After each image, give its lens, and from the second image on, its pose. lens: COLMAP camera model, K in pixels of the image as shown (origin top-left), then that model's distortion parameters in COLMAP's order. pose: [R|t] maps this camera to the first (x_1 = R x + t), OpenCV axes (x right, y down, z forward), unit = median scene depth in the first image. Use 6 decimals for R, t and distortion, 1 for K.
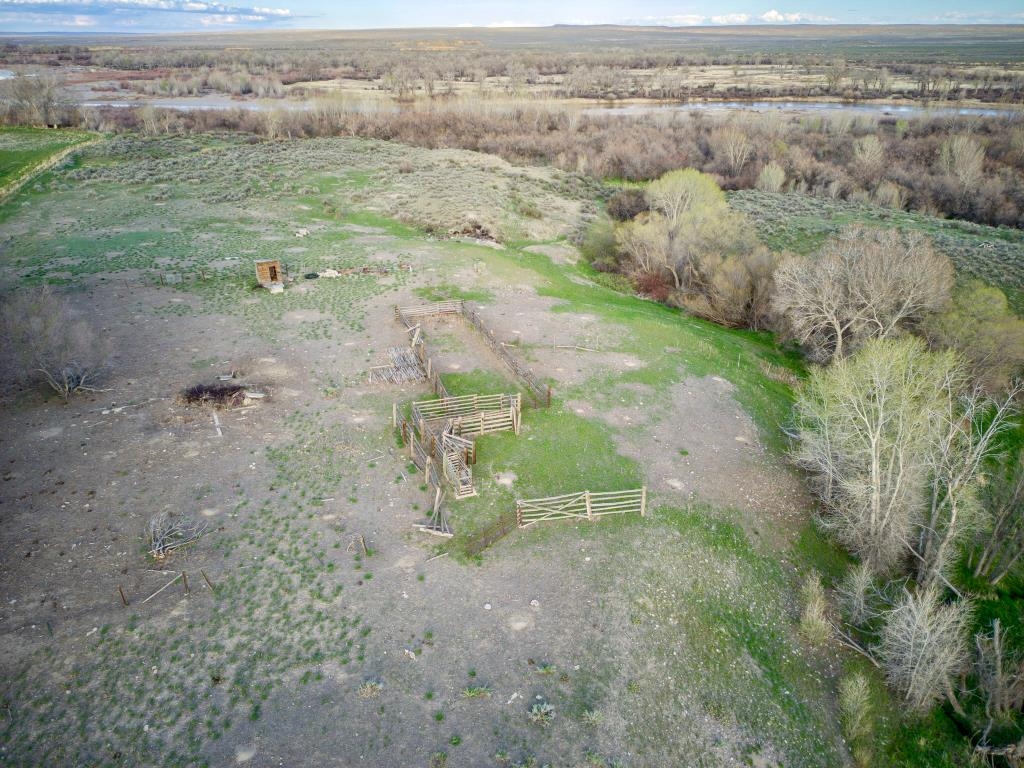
lens RADIAL K [[769.9, 0, 514.4], [0, 769.9, 390.1], [0, 0, 1]] dist [0.080562, -0.079967]
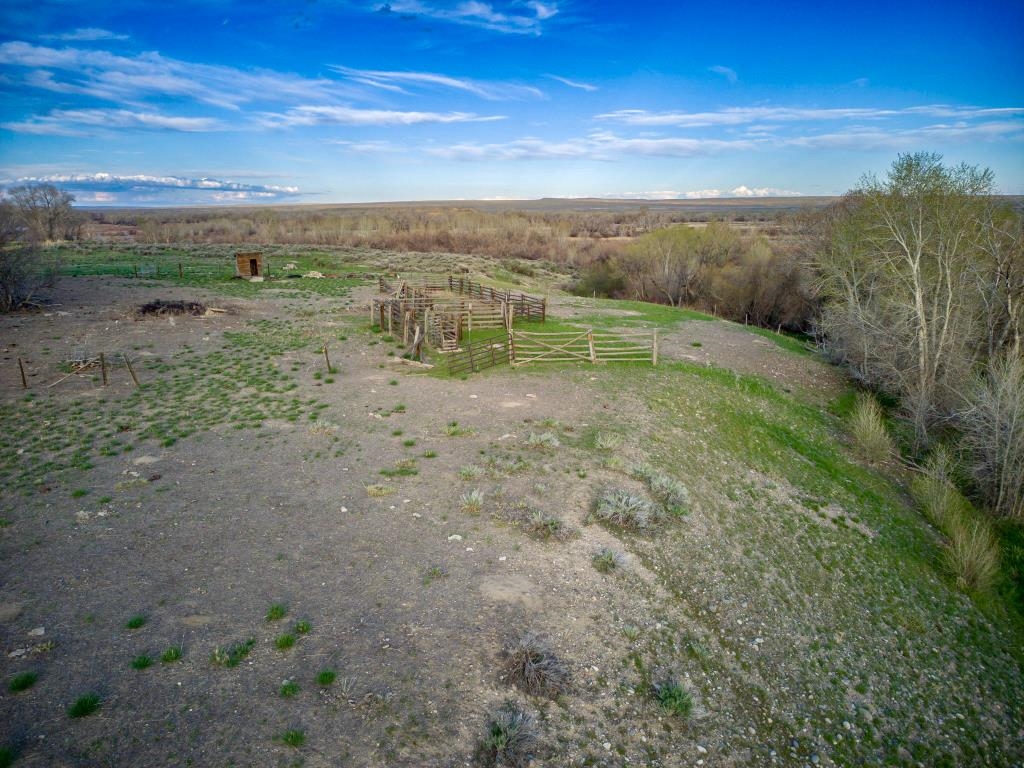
lens RADIAL K [[769.9, 0, 514.4], [0, 769.9, 382.6], [0, 0, 1]] dist [0.080562, -0.079967]
pose [[0.999927, -0.006173, 0.010417, 0.000070], [0.008170, 0.978913, -0.204112, 0.056449], [-0.008937, 0.204182, 0.978892, 0.025817]]
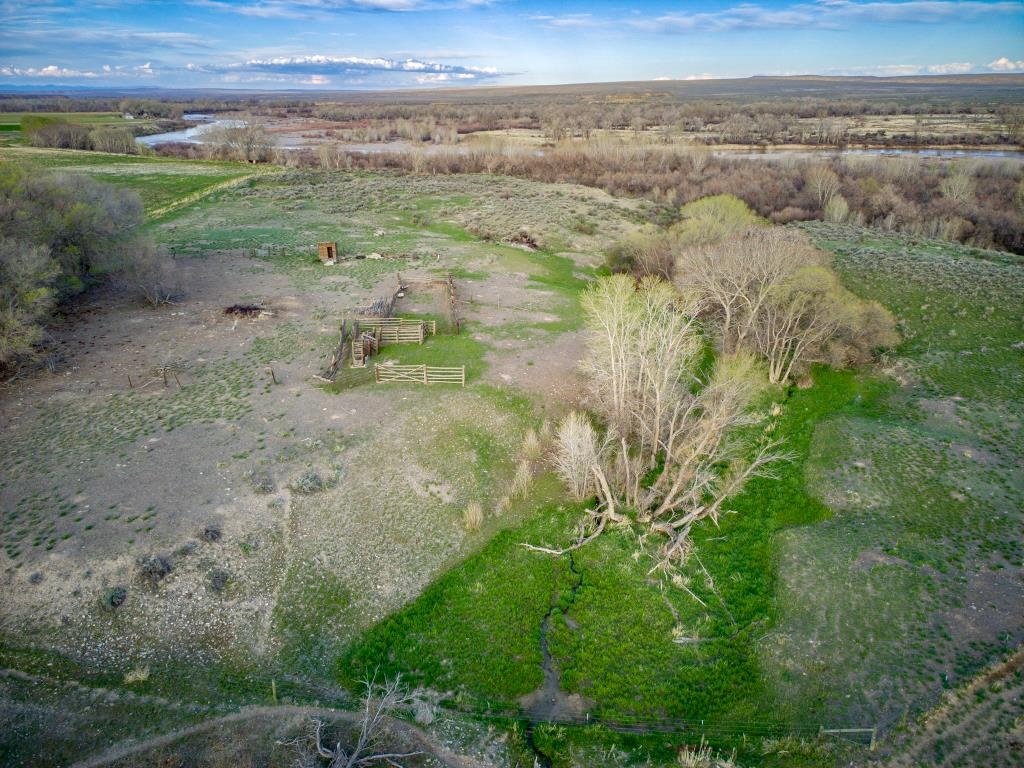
lens RADIAL K [[769.9, 0, 512.6], [0, 769.9, 387.2], [0, 0, 1]] dist [0.080562, -0.079967]
pose [[0.972684, 0.076324, -0.219226, 0.092742], [-0.089567, 0.994669, -0.051102, 0.036802], [0.214157, 0.069341, 0.974335, -0.067846]]
